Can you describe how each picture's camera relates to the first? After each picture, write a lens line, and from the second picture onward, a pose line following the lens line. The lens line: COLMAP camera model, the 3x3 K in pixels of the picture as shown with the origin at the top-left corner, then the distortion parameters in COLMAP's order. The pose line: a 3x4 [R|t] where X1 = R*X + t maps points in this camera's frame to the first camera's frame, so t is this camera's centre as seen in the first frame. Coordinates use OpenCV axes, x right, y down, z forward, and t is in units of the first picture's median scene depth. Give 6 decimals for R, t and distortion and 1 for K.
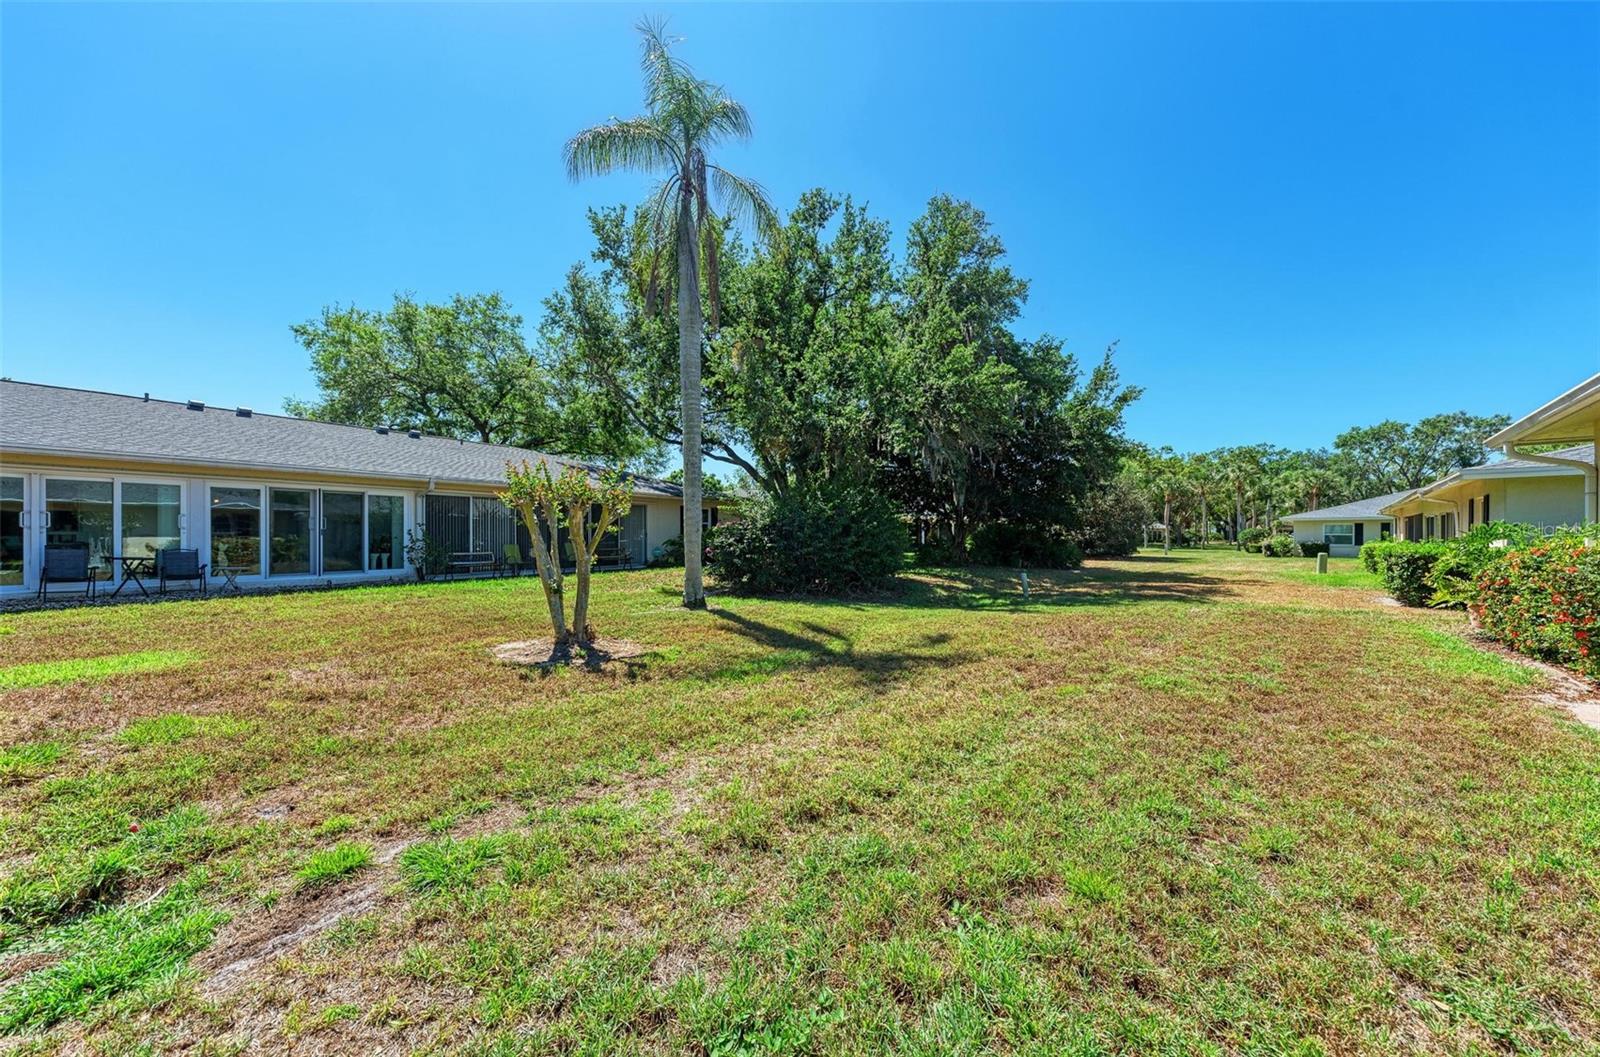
lens RADIAL K [[636.3, 0, 837.9], [0, 636.3, 525.9], [0, 0, 1]] dist [0.000131, 0.000148]
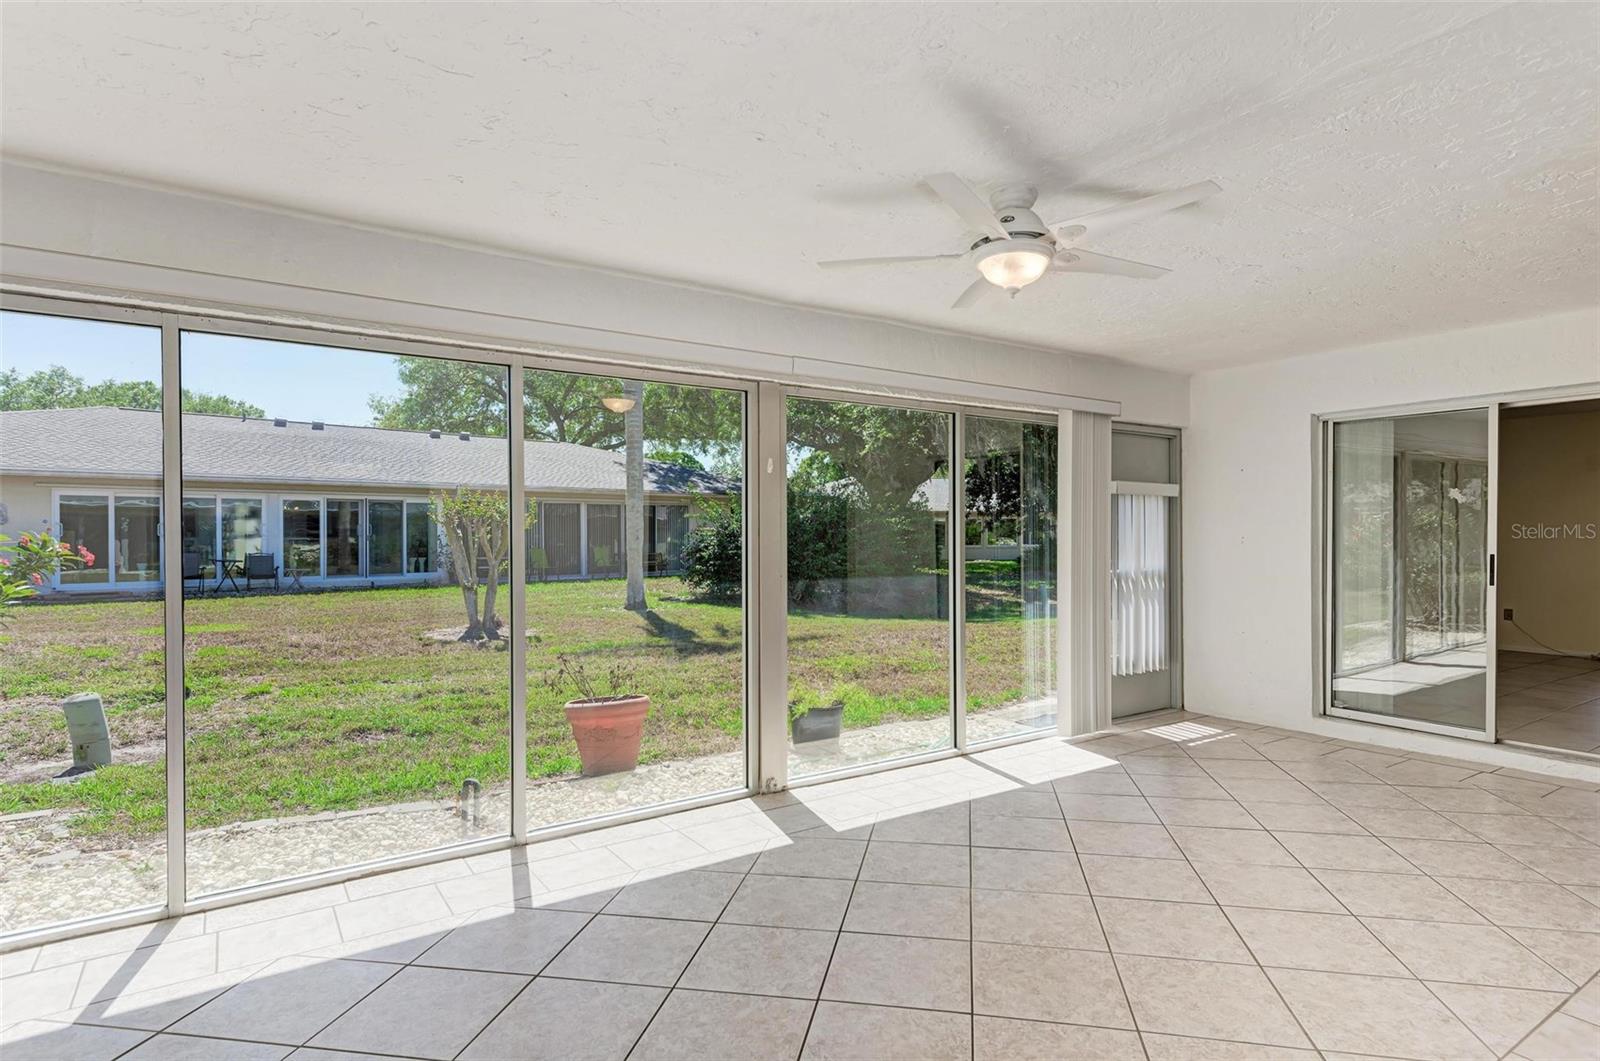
lens RADIAL K [[872.8, 0, 800.0], [0, 872.8, 530.5], [0, 0, 1]] dist [0.004158, 0.000502]
pose [[0.956811, 0.008572, -0.290586, 0.382240], [-0.003550, 0.999835, 0.017806, -0.036376], [0.290691, -0.016005, 0.956683, -0.254742]]
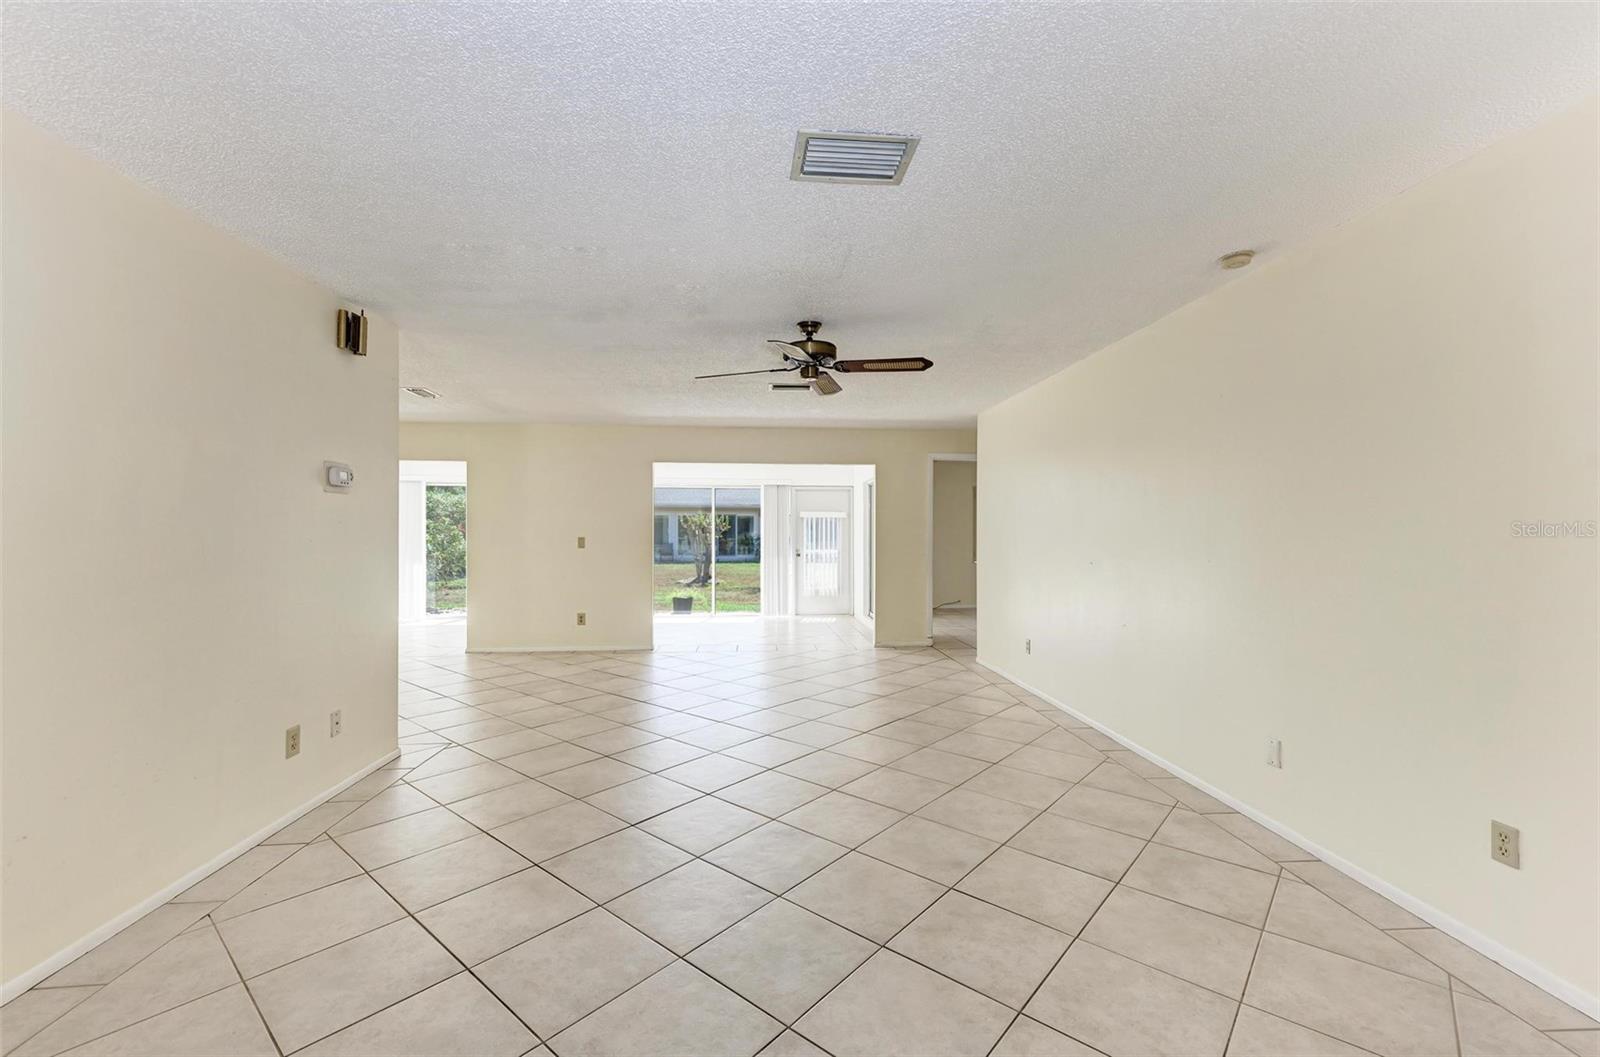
lens RADIAL K [[696.0, 0, 800.0], [0, 696.0, 528.5], [0, 0, 1]] dist [0.019668, -0.000046]
pose [[0.680157, 0.009795, -0.733001, 1.080688], [0.001188, 0.999895, 0.014464, -0.045883], [0.733065, -0.010709, 0.680074, -0.338639]]
